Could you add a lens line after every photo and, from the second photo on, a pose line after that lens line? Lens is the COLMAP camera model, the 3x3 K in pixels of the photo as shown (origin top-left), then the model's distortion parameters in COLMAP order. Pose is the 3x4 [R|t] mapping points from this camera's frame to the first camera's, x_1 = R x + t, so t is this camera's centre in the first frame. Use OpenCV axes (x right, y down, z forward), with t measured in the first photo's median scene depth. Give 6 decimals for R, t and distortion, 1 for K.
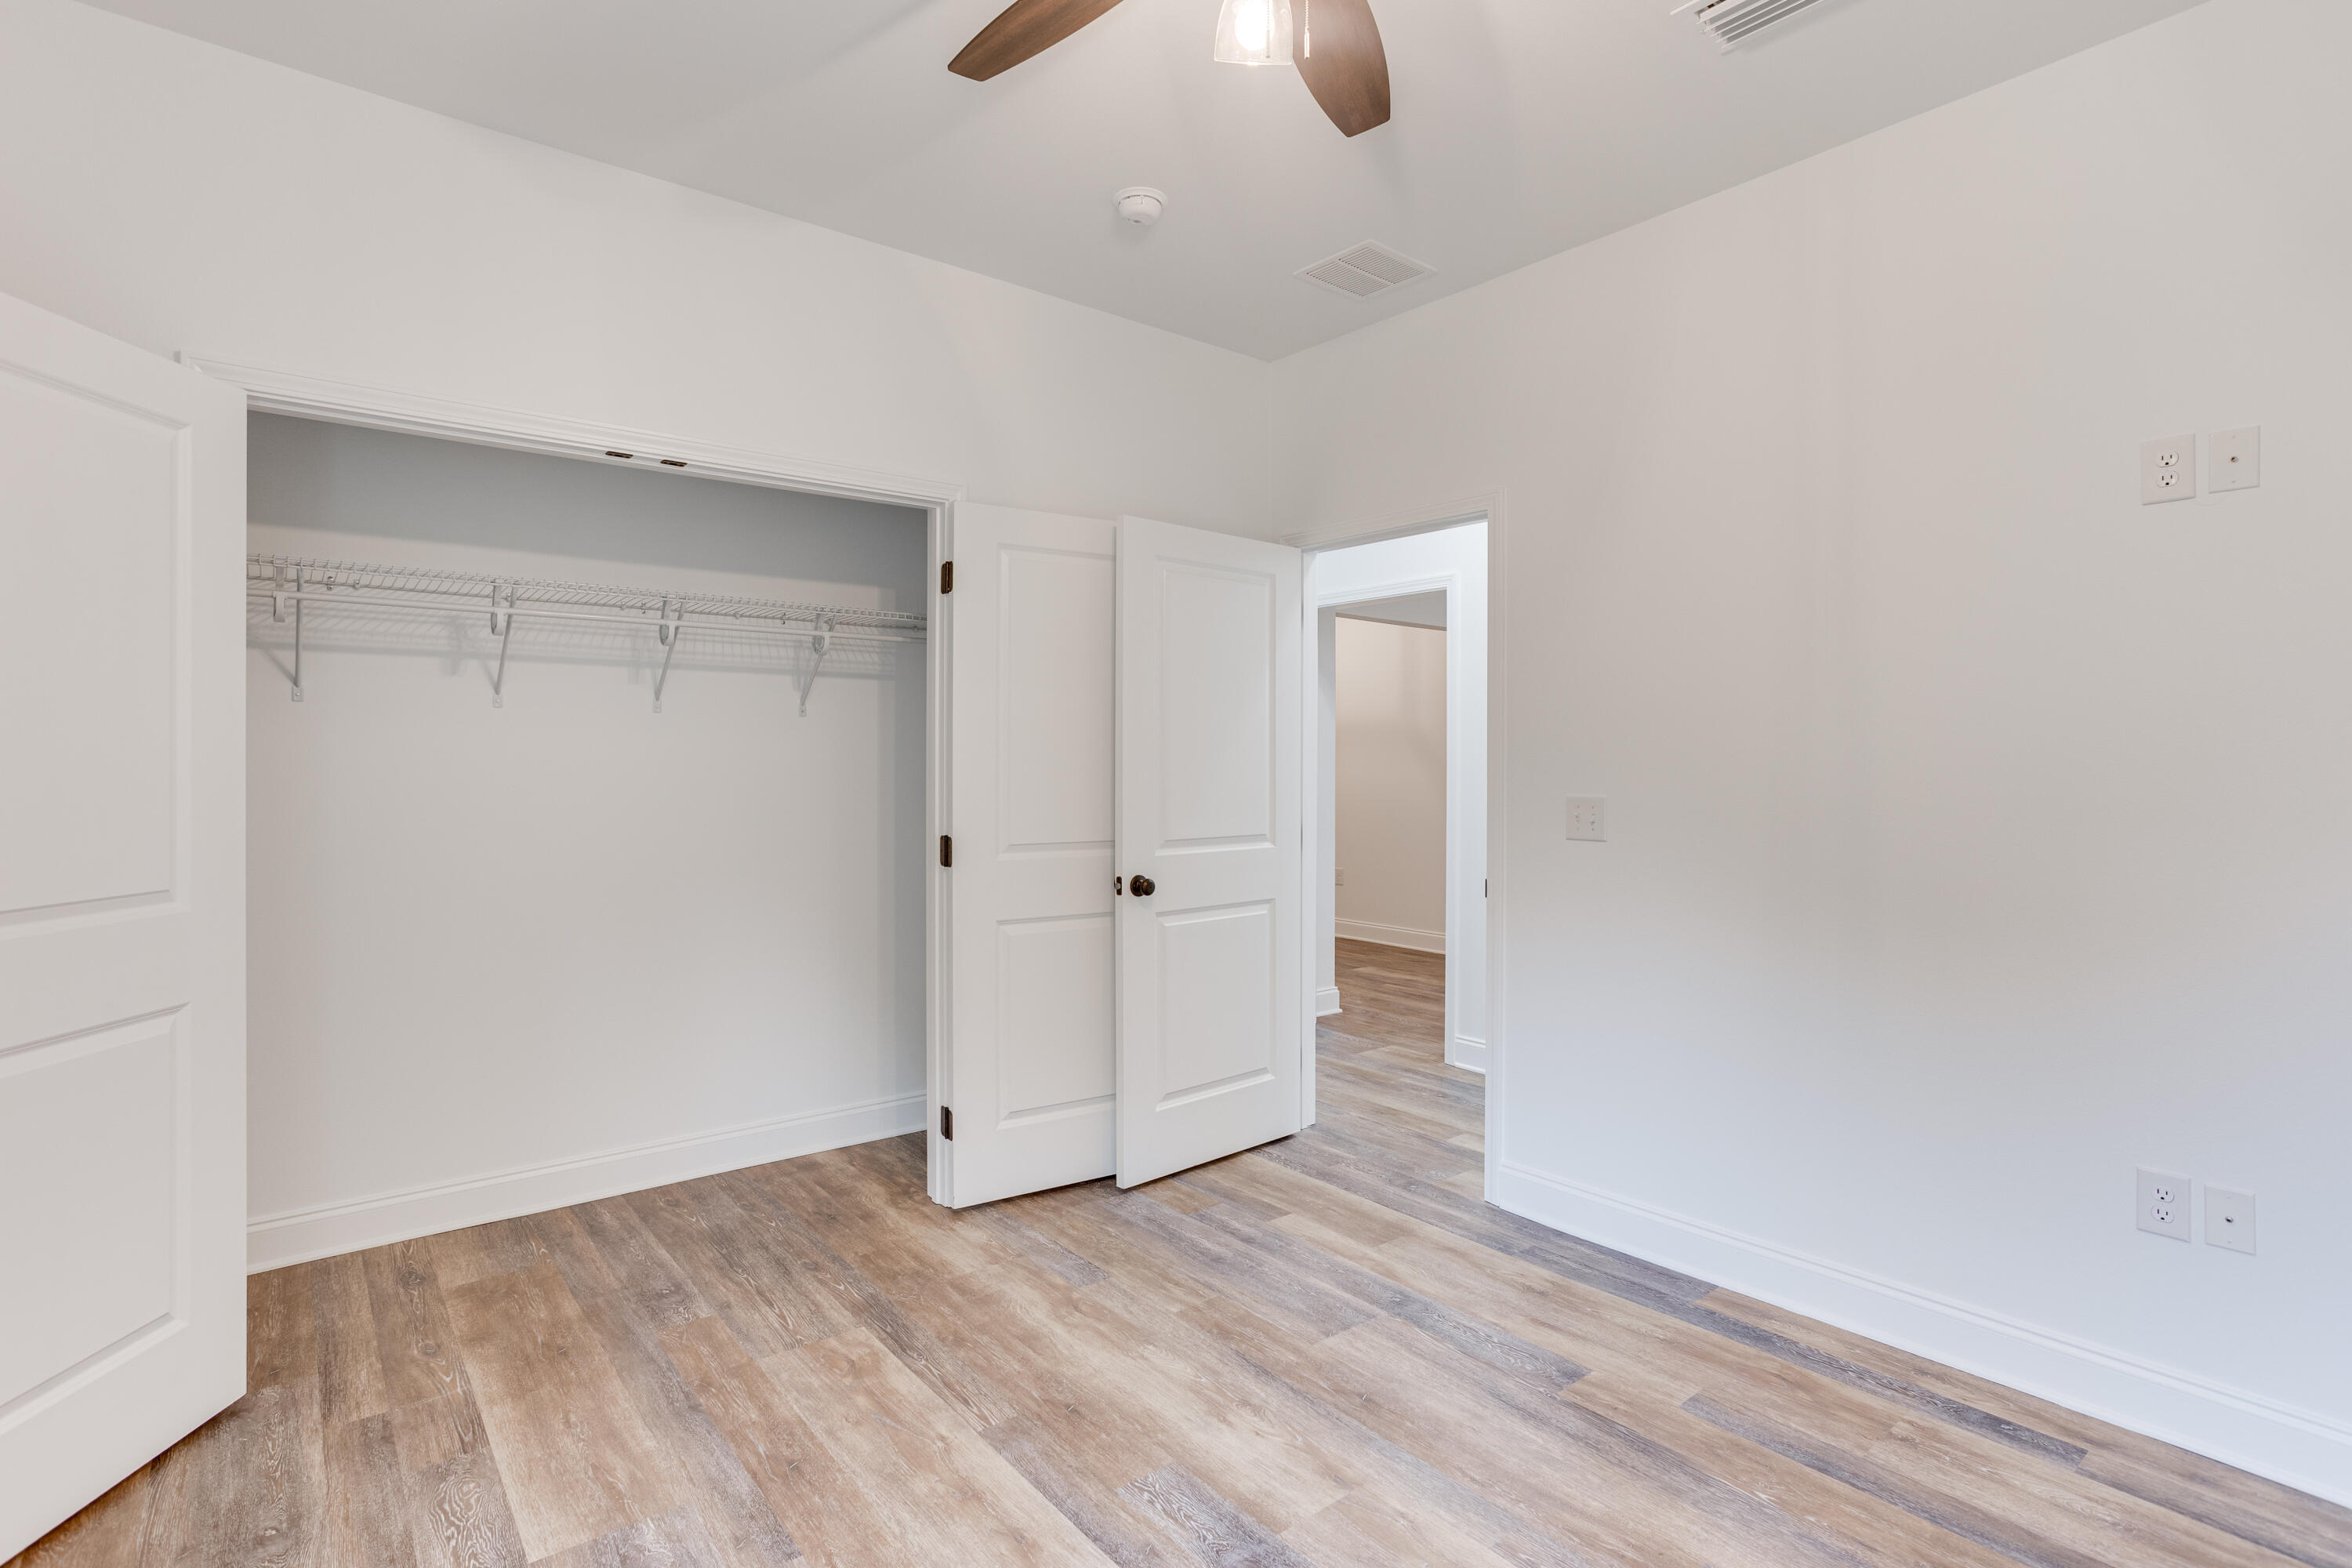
lens RADIAL K [[1214.6, 0, 1181.9], [0, 1214.6, 786.1], [0, 0, 1]] dist [-0.004352, 0.004841]
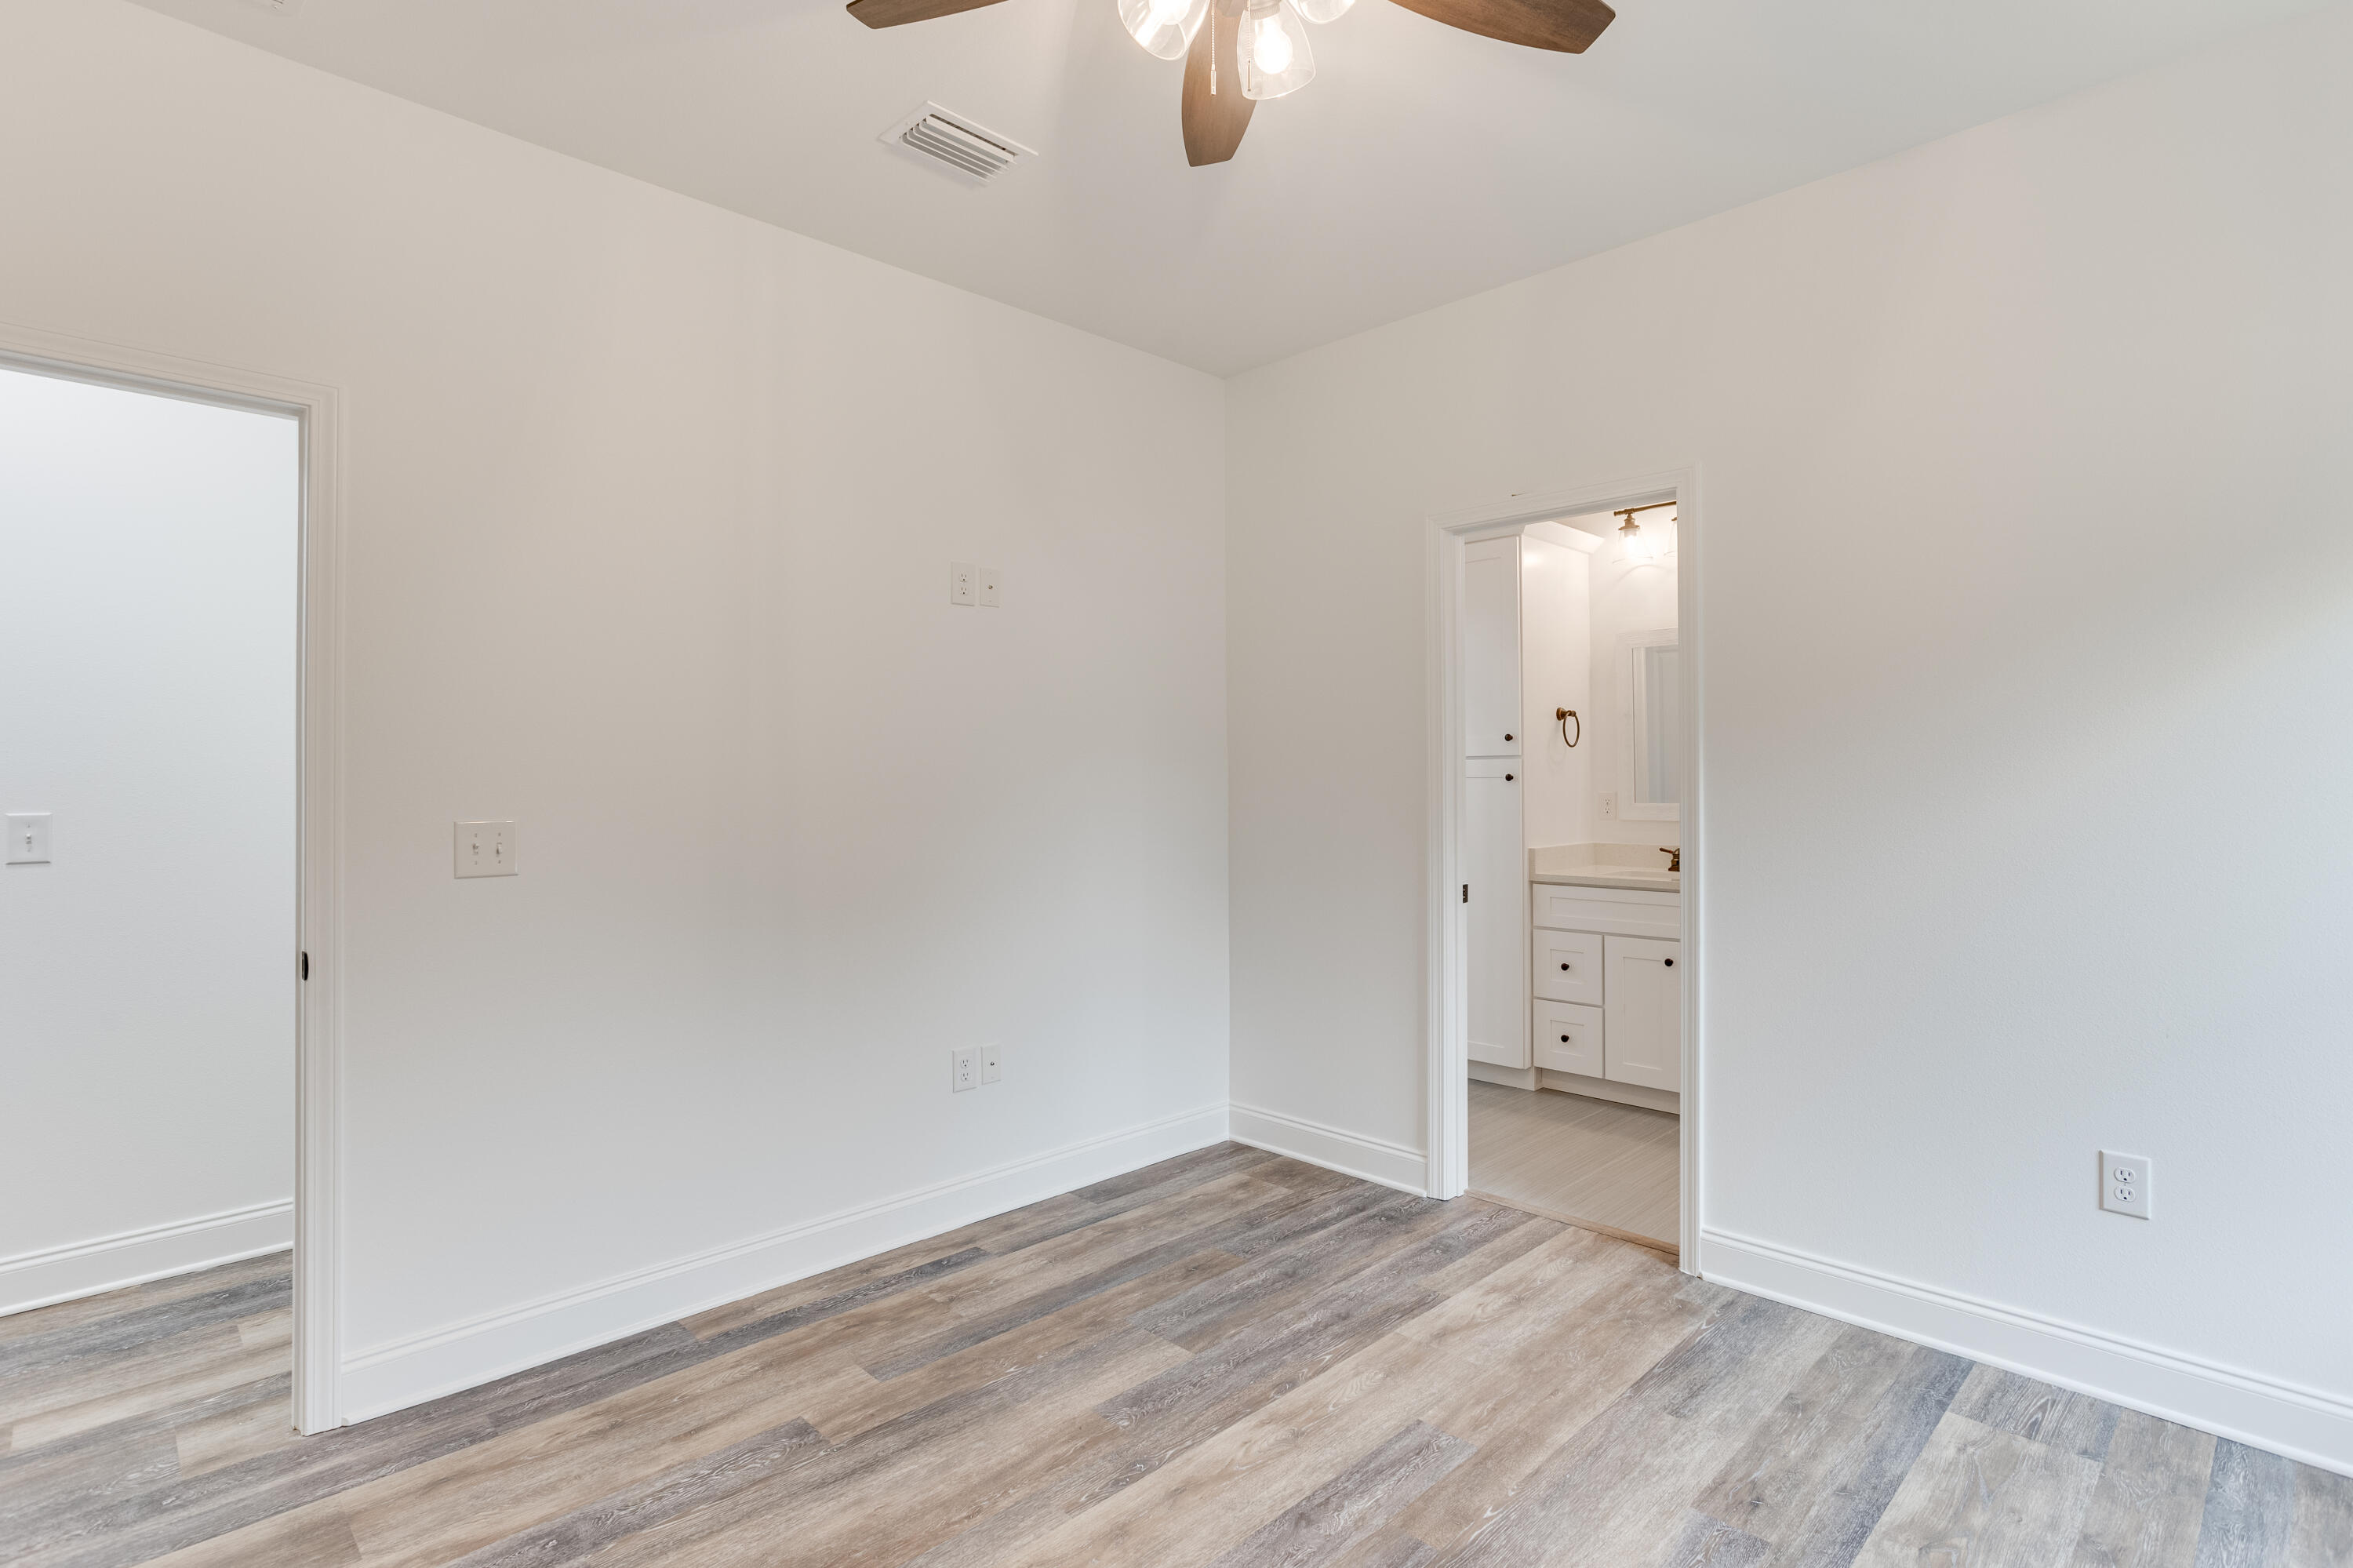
lens RADIAL K [[1215.2, 0, 1177.5], [0, 1215.2, 780.6], [0, 0, 1]] dist [-0.004352, 0.004841]
pose [[-0.135357, -0.004110, 0.990788, -0.642279], [0.021272, 0.999749, 0.007053, -0.017621], [-0.990569, 0.022031, -0.135236, 0.824562]]
